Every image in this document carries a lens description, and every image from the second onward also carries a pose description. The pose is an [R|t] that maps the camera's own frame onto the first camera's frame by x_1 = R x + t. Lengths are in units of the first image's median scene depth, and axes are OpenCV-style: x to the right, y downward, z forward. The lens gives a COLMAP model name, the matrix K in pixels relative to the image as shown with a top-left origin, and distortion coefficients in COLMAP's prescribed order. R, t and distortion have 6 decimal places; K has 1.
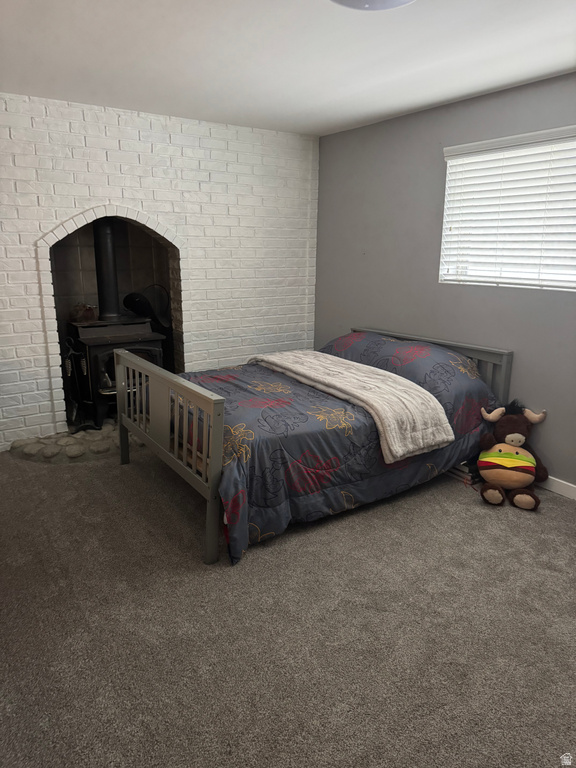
lens RADIAL K [[540.8, 0, 290.6], [0, 540.8, 389.2], [0, 0, 1]] dist [0.064980, -0.096502]
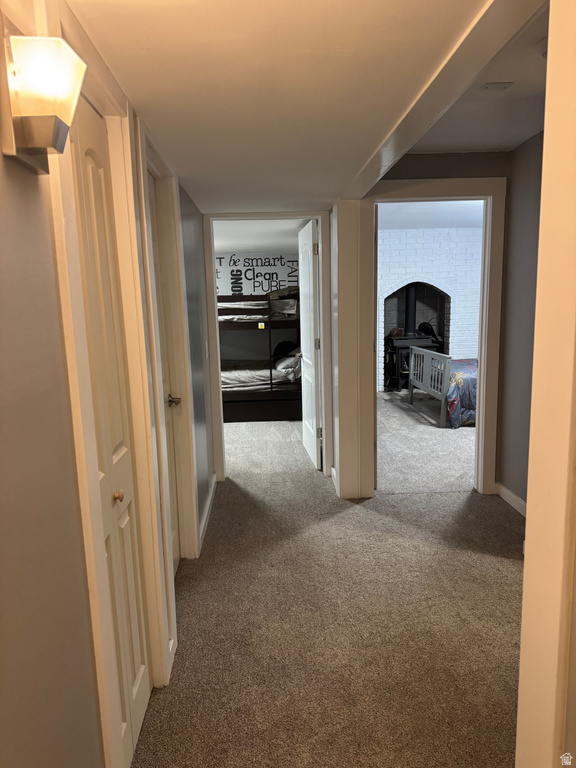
lens RADIAL K [[540.8, 0, 285.9], [0, 540.8, 387.2], [0, 0, 1]] dist [0.064980, -0.096502]
pose [[0.852270, 0.055111, -0.520190, 0.299599], [-0.102012, 0.992852, -0.061948, 0.218645], [0.513058, 0.105862, 0.851801, -0.829699]]
